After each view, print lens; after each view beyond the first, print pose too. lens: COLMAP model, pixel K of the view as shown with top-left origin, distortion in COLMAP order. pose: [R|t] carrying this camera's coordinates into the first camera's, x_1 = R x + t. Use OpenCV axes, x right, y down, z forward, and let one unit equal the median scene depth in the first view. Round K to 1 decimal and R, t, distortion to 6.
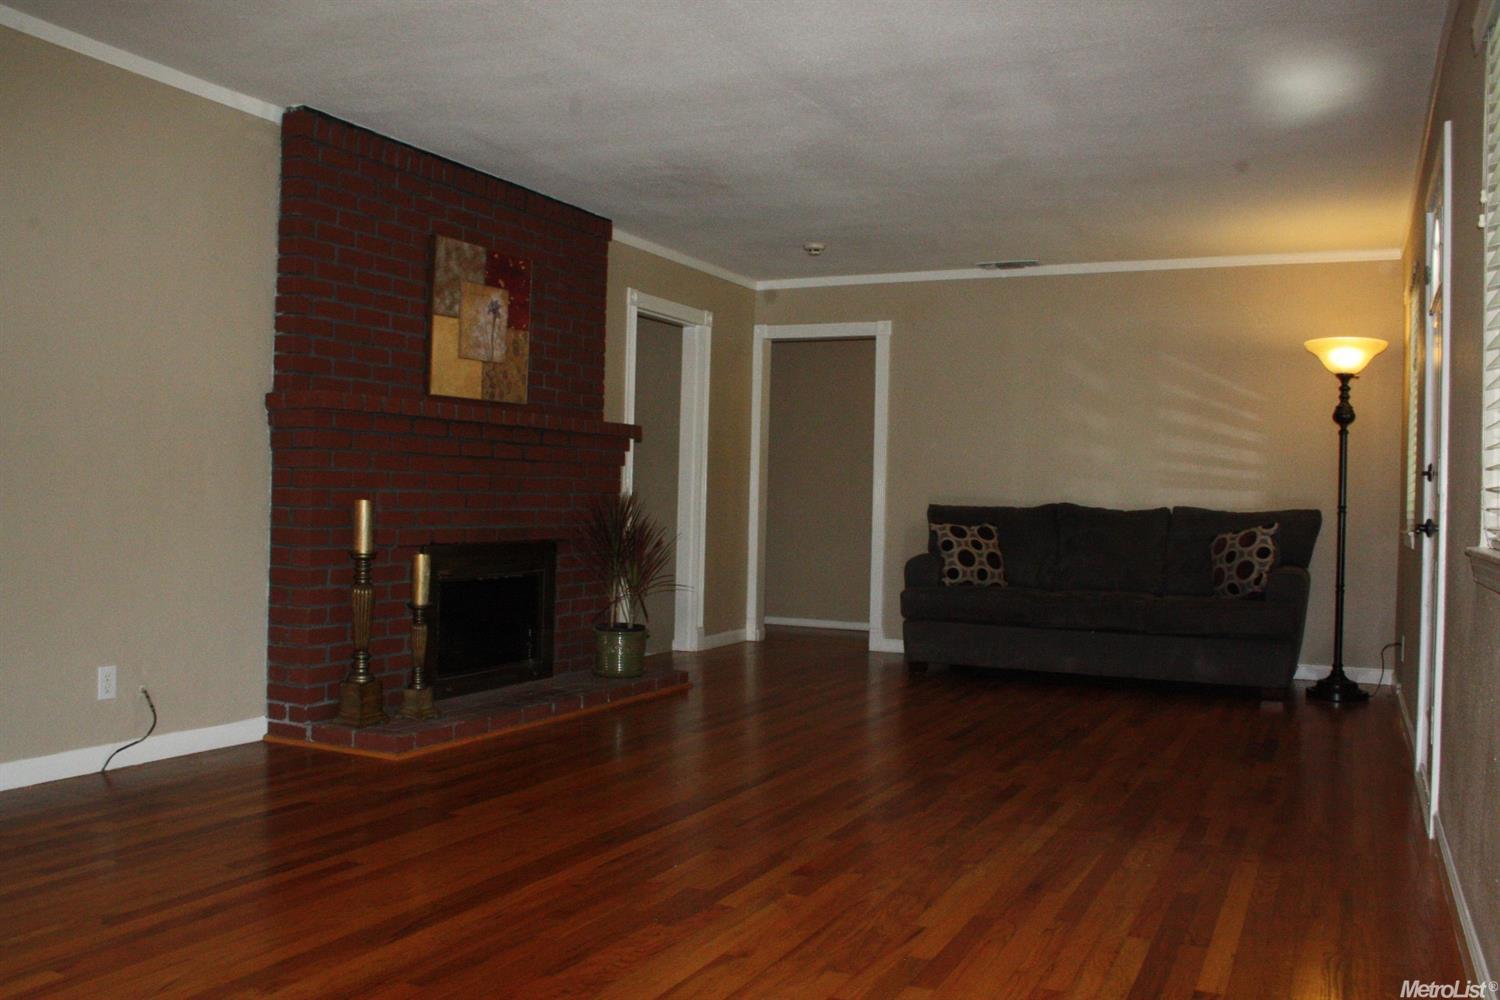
lens RADIAL K [[1288.0, 0, 750.0], [0, 1288.0, 500.0], [0, 0, 1]] dist [-0.039460, -0.003556]
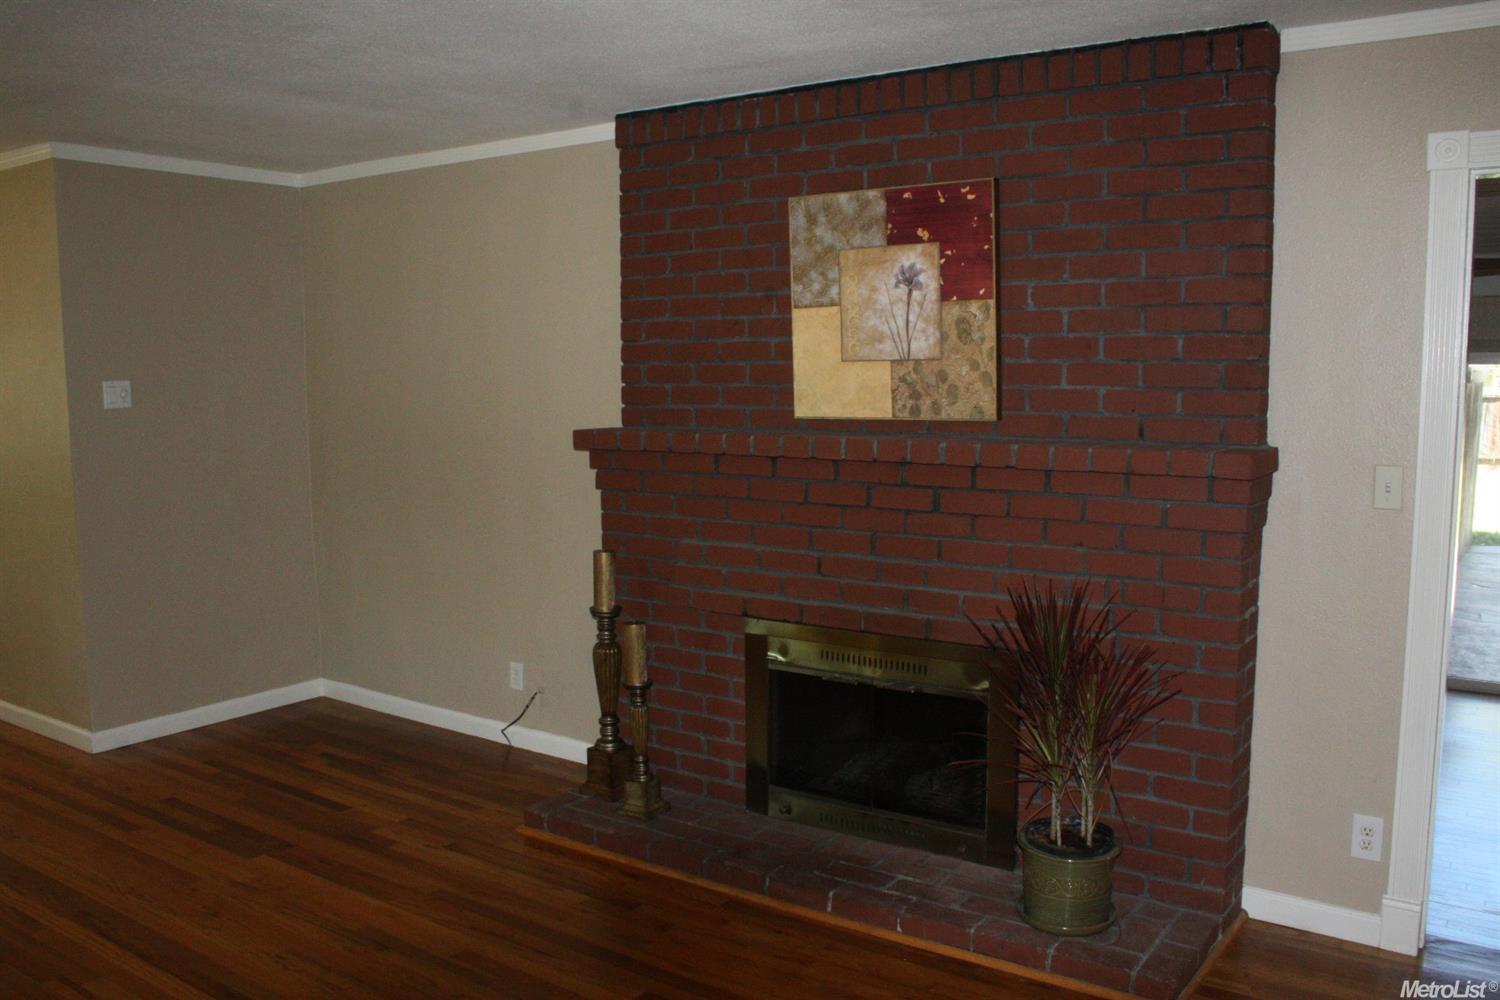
lens RADIAL K [[1288.0, 0, 750.0], [0, 1288.0, 500.0], [0, 0, 1]] dist [-0.039460, -0.003556]
pose [[-0.171752, 0.076808, -0.982141, 0.466106], [-0.010666, 0.996753, 0.079816, -0.088588], [0.985082, 0.024184, -0.170375, 1.044767]]
